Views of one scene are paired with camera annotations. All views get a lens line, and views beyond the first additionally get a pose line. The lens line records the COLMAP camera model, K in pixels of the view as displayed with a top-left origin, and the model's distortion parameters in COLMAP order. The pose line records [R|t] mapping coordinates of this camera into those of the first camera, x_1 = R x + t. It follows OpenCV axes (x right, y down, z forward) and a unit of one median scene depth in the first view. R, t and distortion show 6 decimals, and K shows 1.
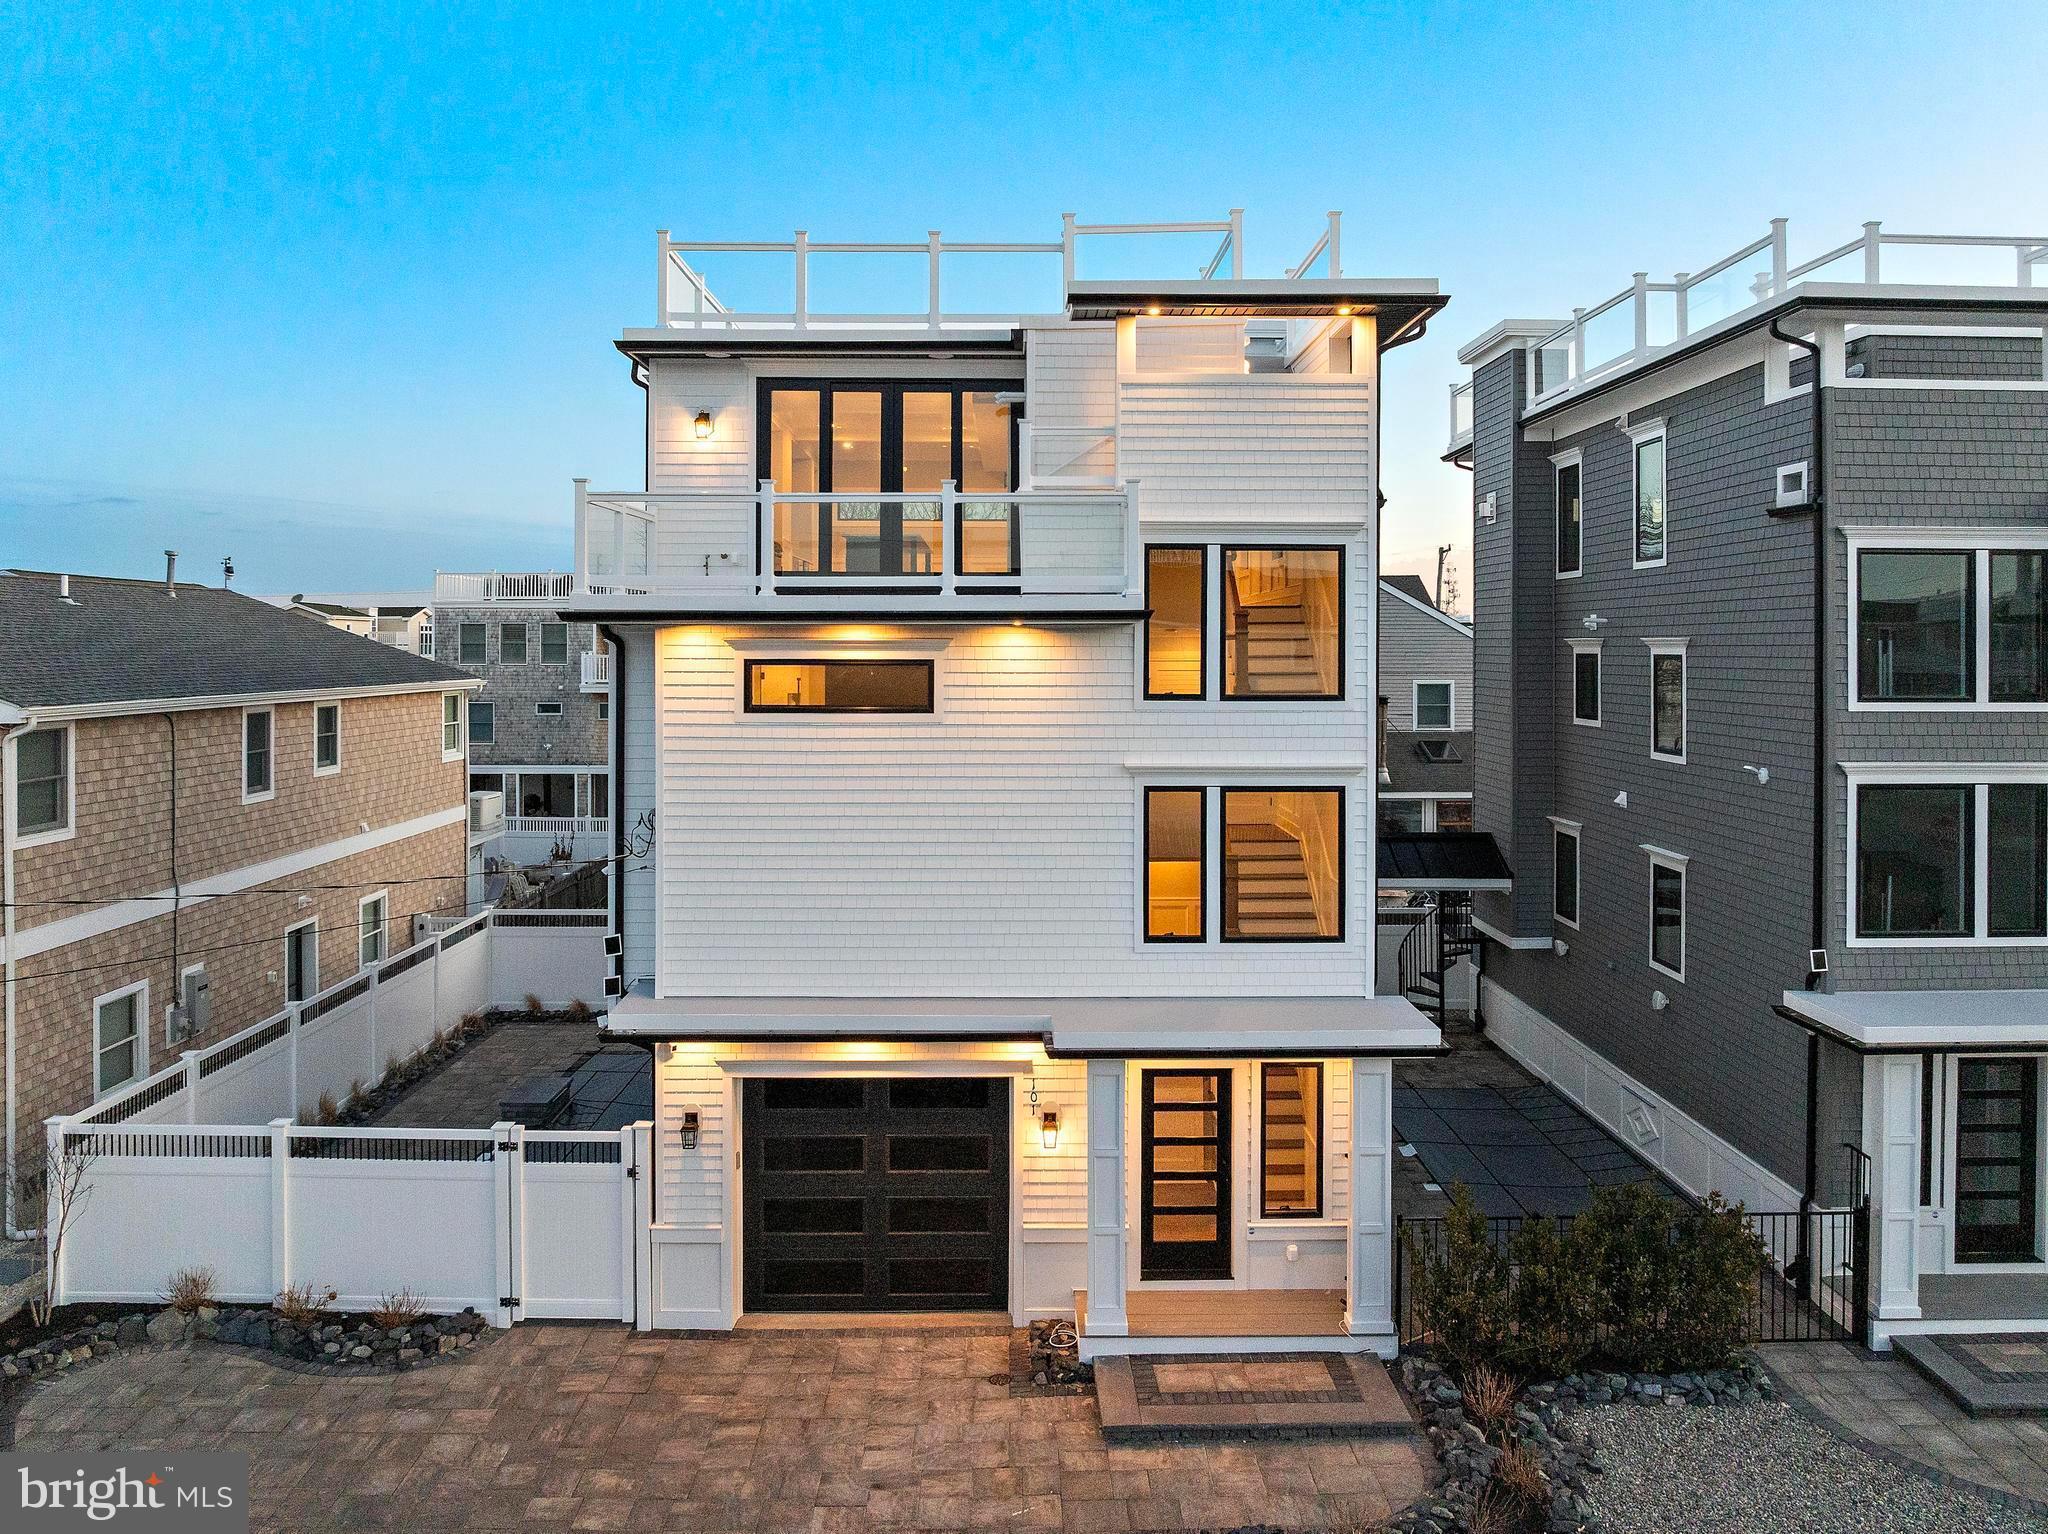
lens RADIAL K [[1490.8, 0, 1033.2], [0, 1490.8, 641.4], [0, 0, 1]] dist [-0.039537, 0.004475]
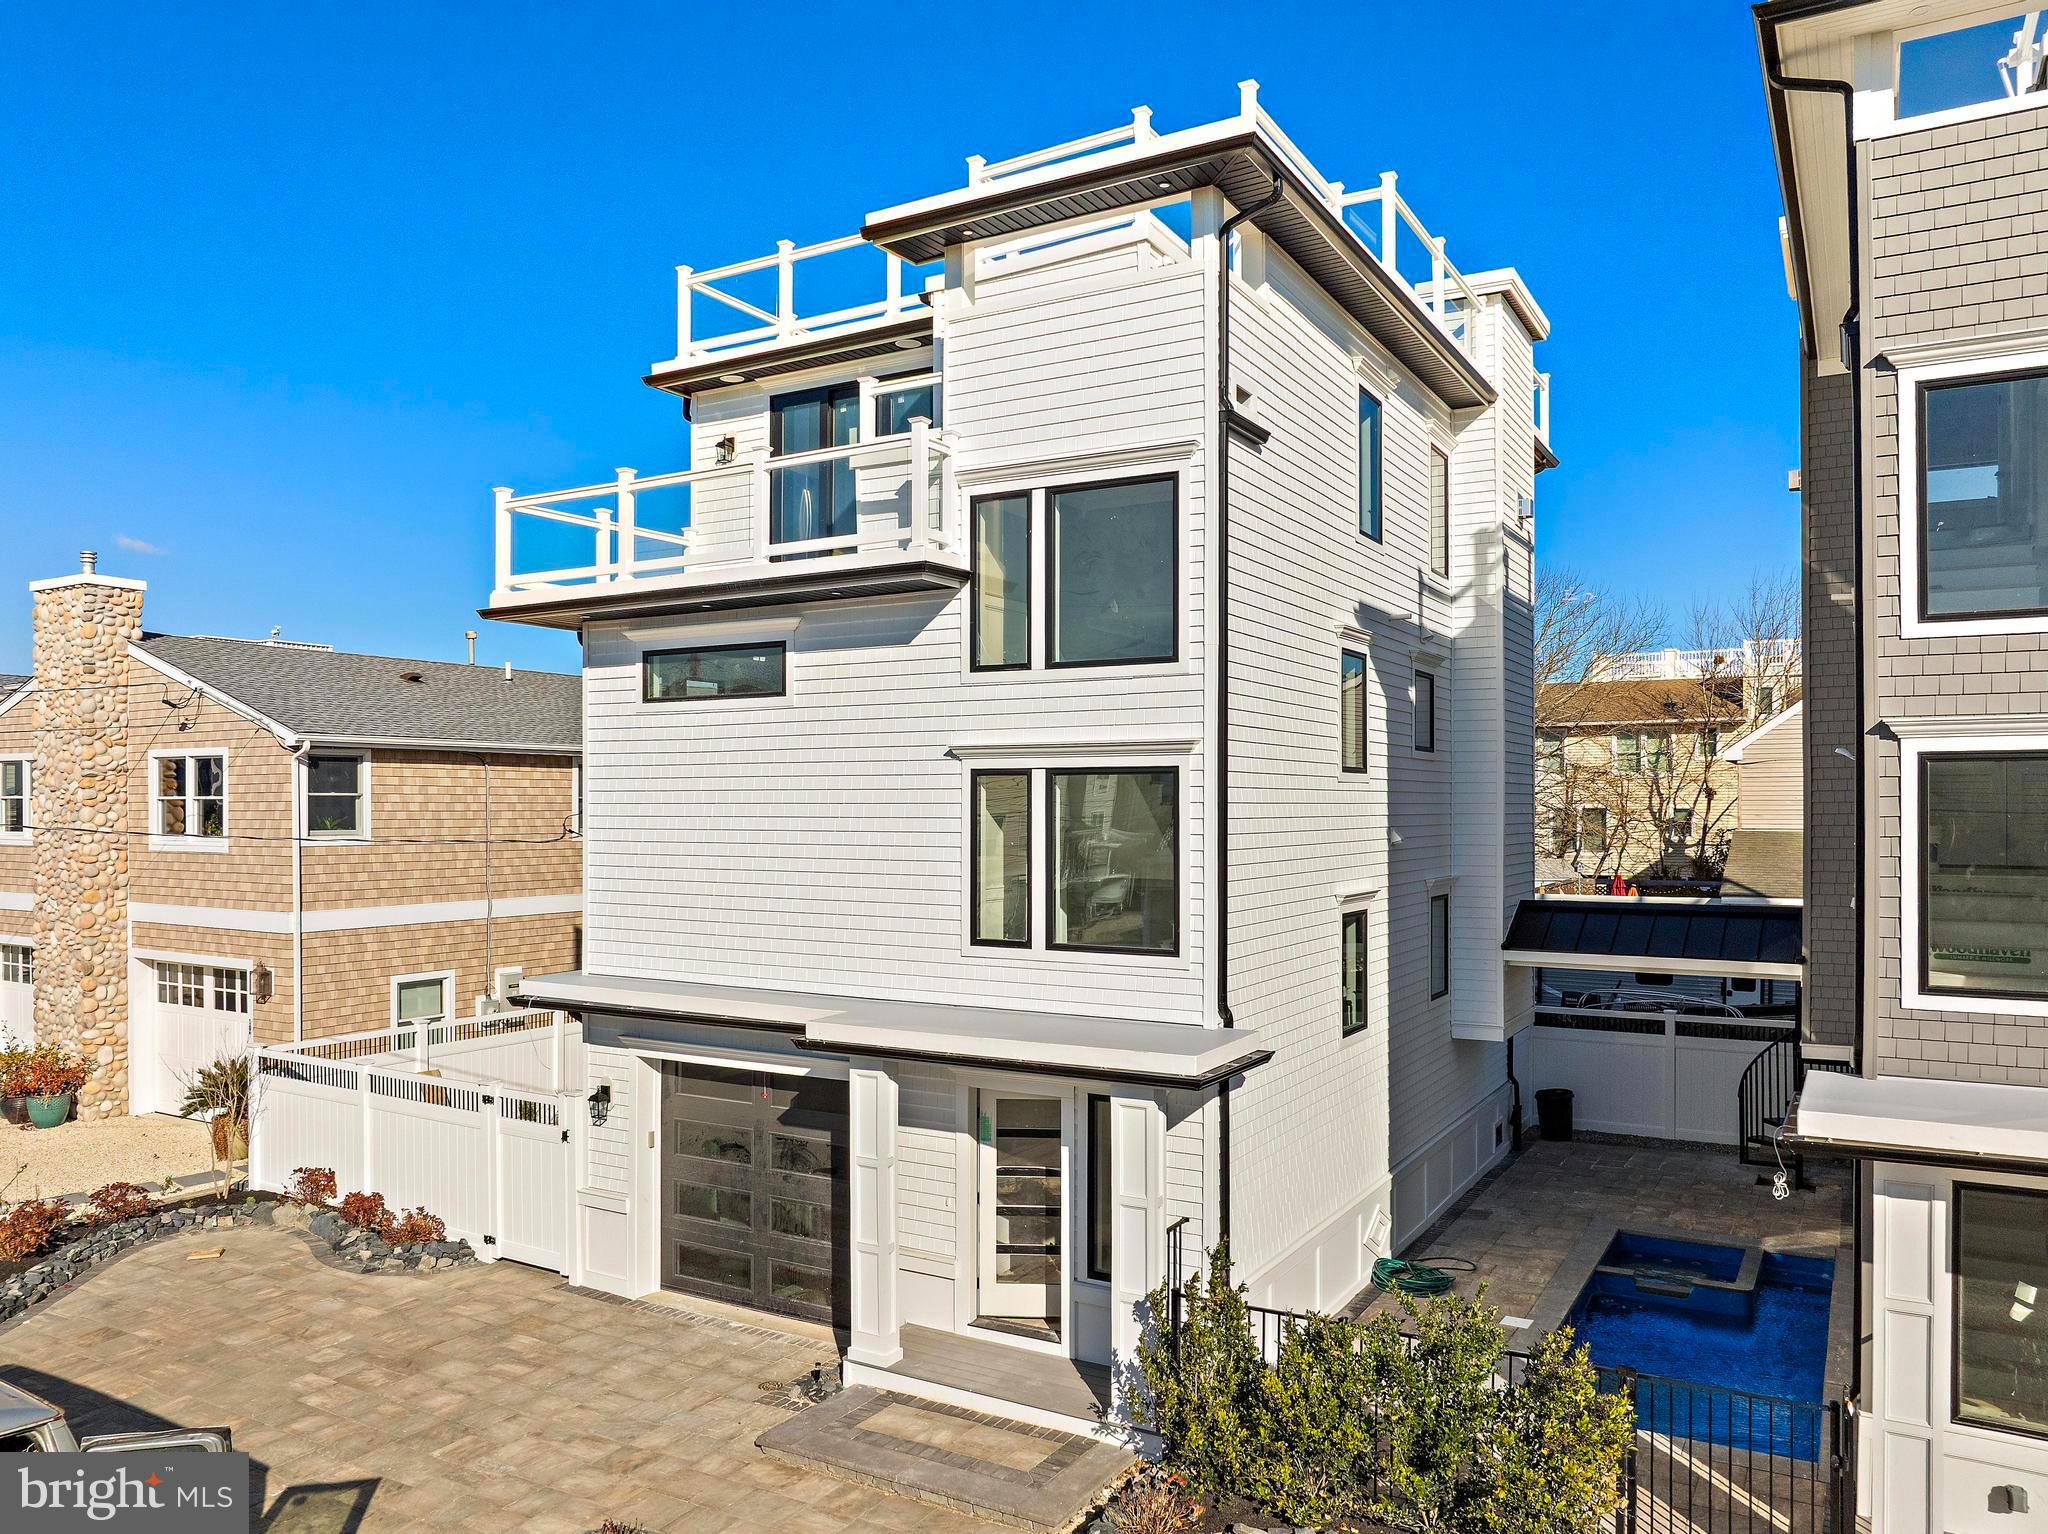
lens RADIAL K [[1464.1, 0, 1018.7], [0, 1464.1, 802.9], [0, 0, 1]] dist [-0.035995, 0.000632]
pose [[0.853563, -0.002580, -0.520983, 0.555194], [0.003917, 0.999991, 0.001466, 0.116787], [0.520974, -0.003292, 0.853566, 0.268383]]
